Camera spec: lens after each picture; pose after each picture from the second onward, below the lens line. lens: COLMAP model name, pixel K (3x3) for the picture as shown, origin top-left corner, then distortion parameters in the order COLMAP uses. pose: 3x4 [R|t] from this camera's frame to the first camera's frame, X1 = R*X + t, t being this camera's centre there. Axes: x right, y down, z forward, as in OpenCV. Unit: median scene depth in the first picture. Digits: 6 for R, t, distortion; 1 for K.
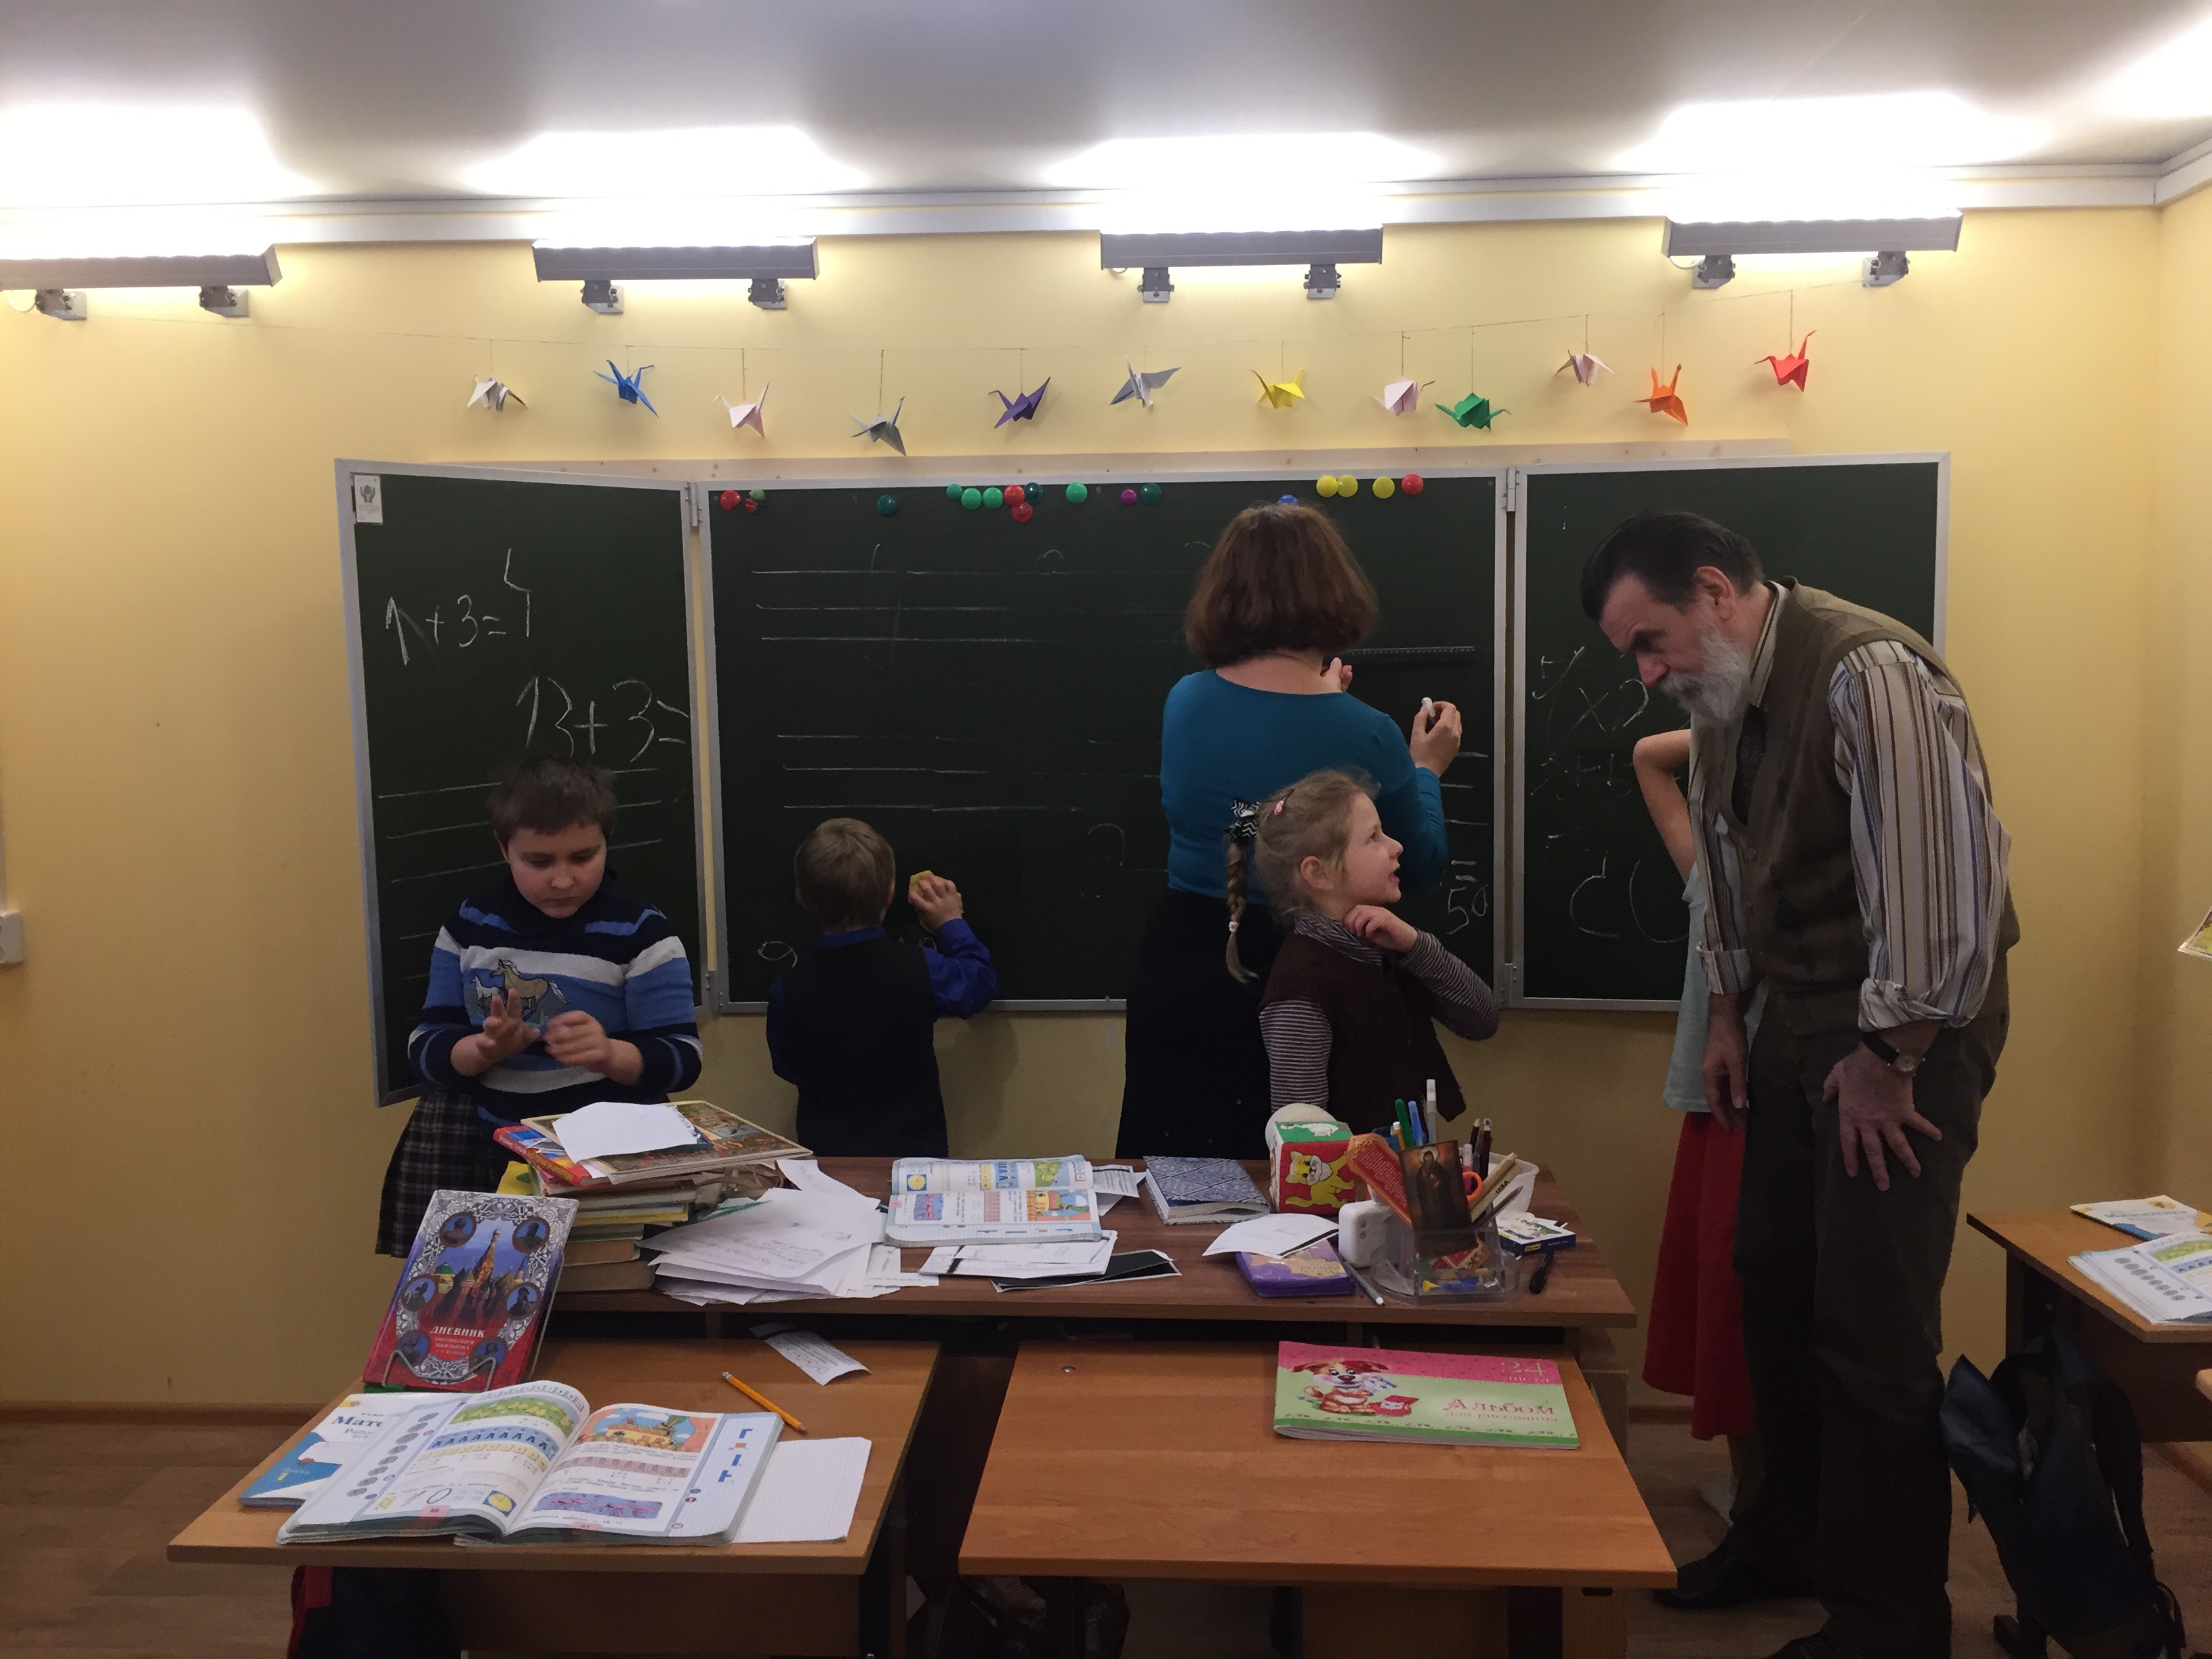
lens RADIAL K [[1893.3, 0, 1058.5], [0, 1893.3, 804.2], [0, 0, 1]] dist [0.086748, -0.129280]
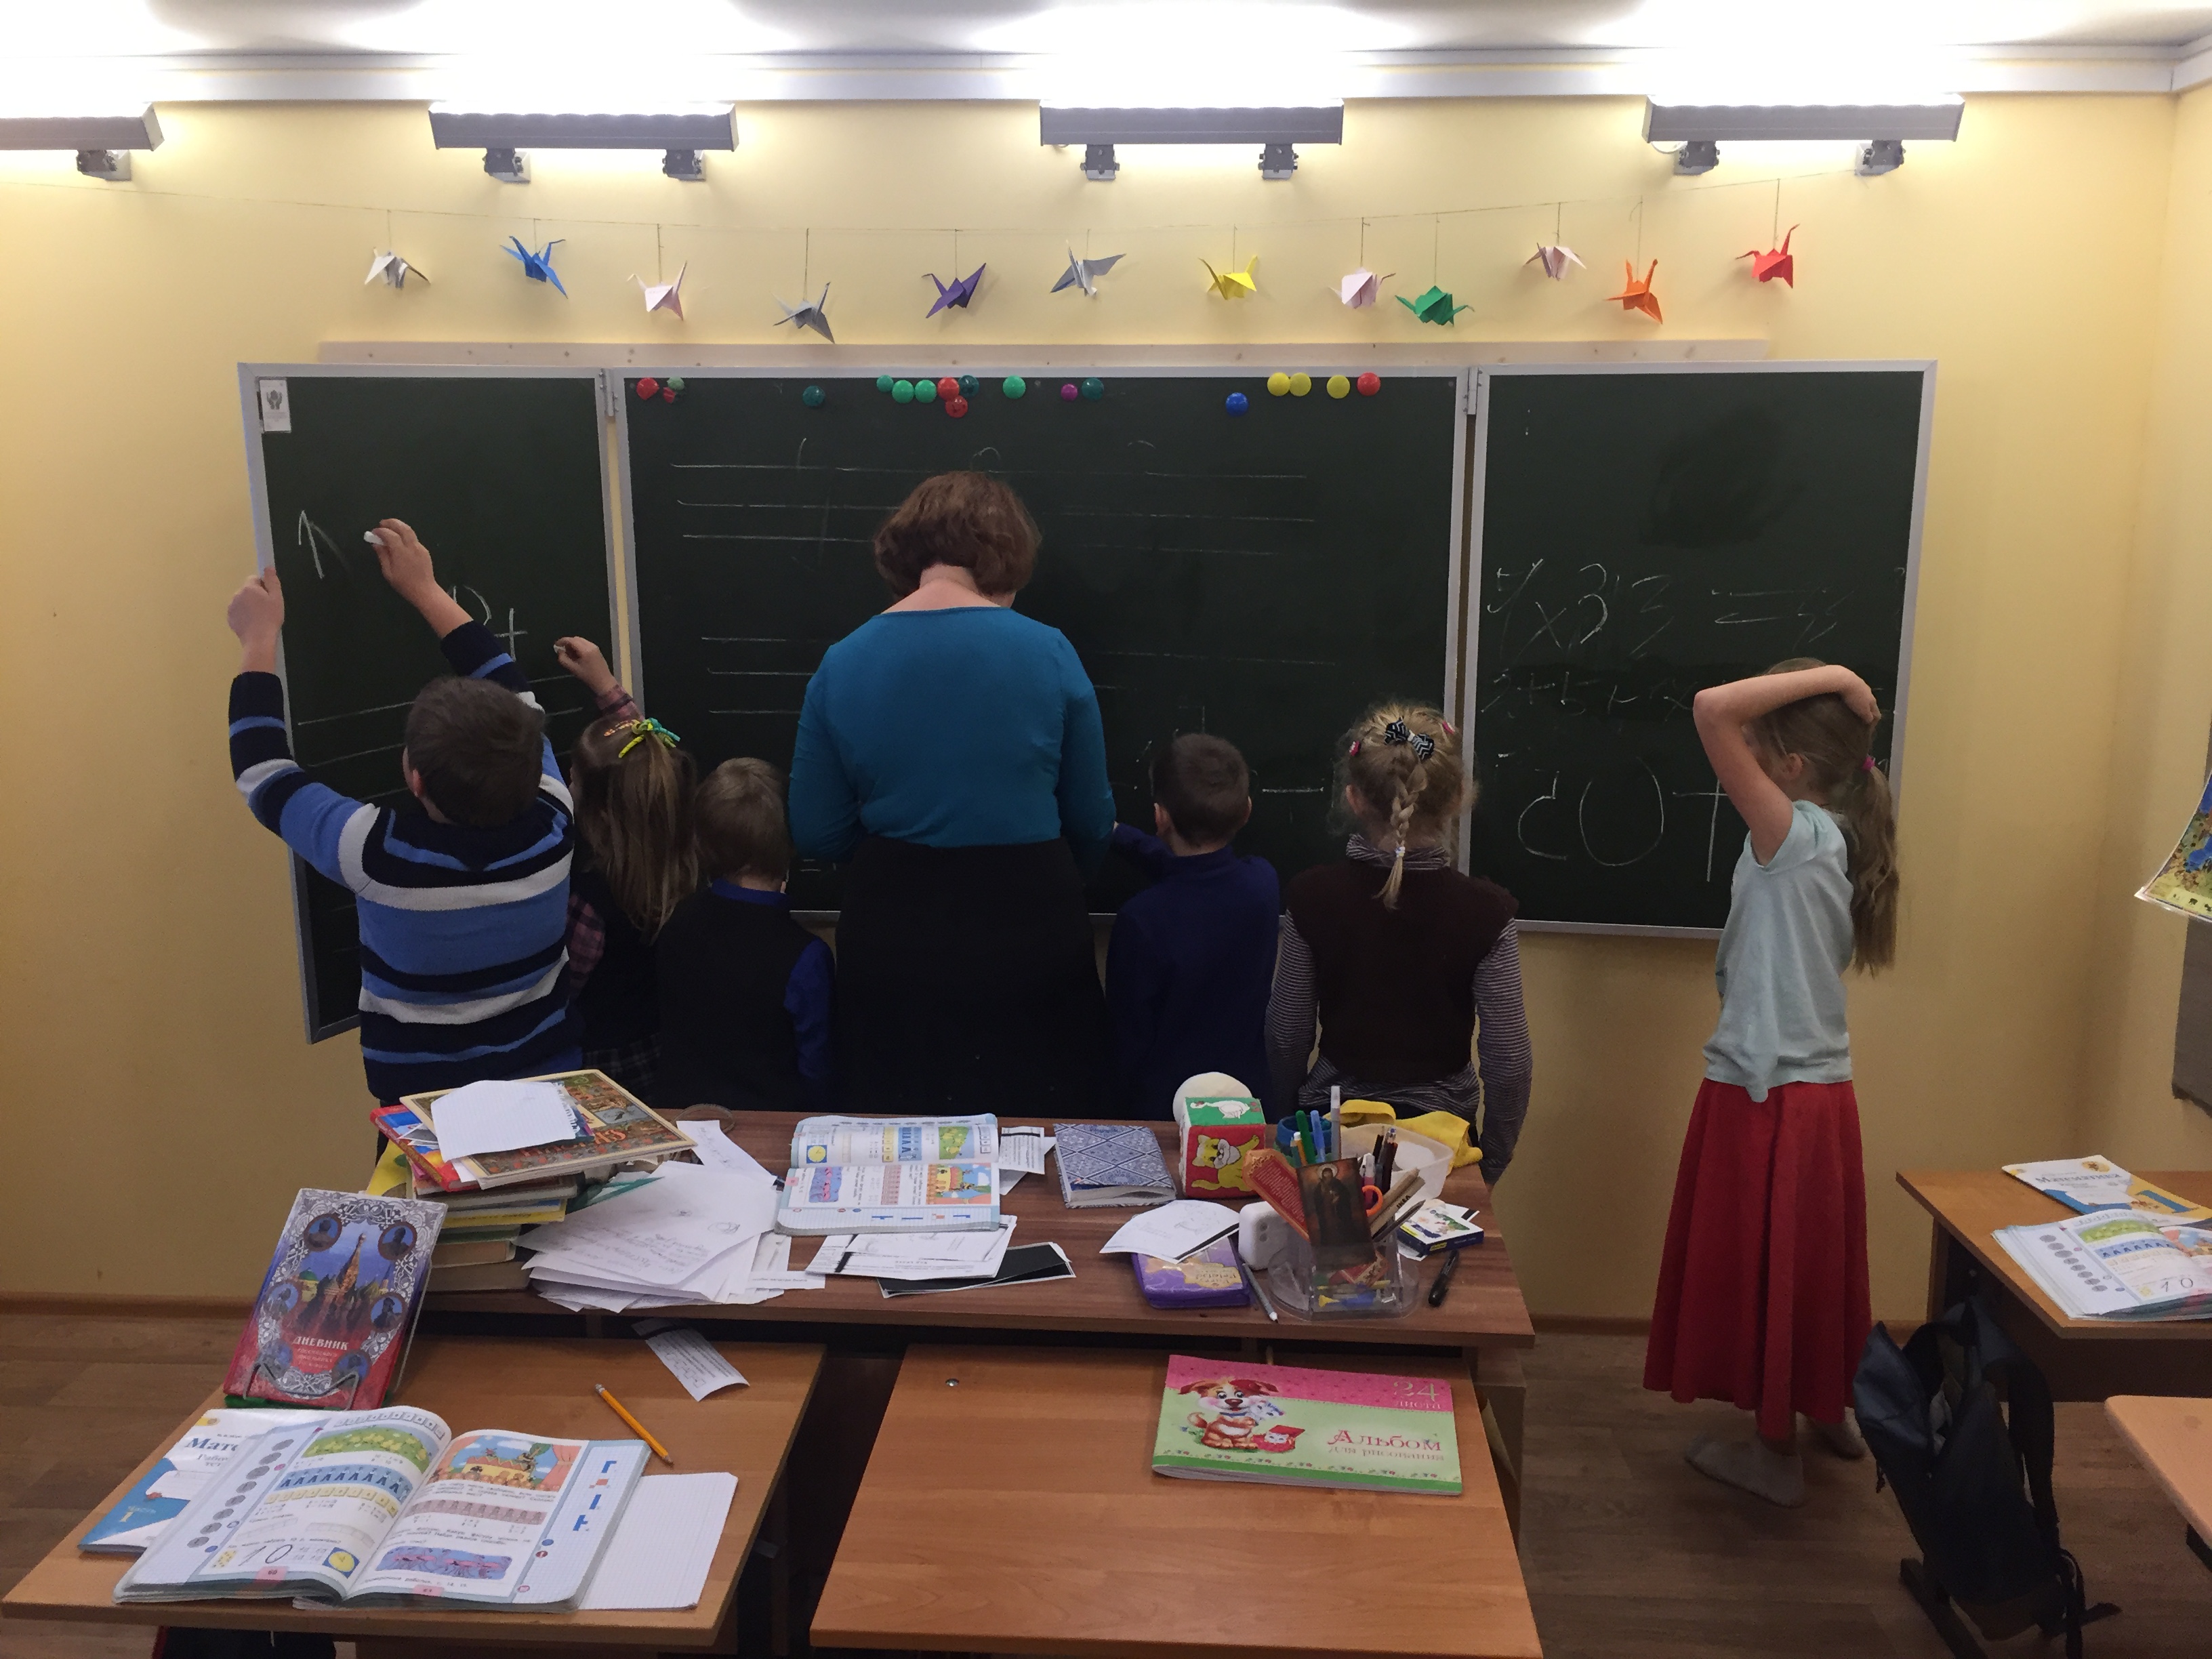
lens RADIAL K [[1893.3, 0, 1058.5], [0, 1893.3, 804.2], [0, 0, 1]] dist [0.086748, -0.129280]
pose [[0.999915, 0.012422, 0.004071, 0.043201], [-0.012793, 0.993889, 0.109637, -0.087865], [-0.002685, -0.109680, 0.993963, 0.051633]]
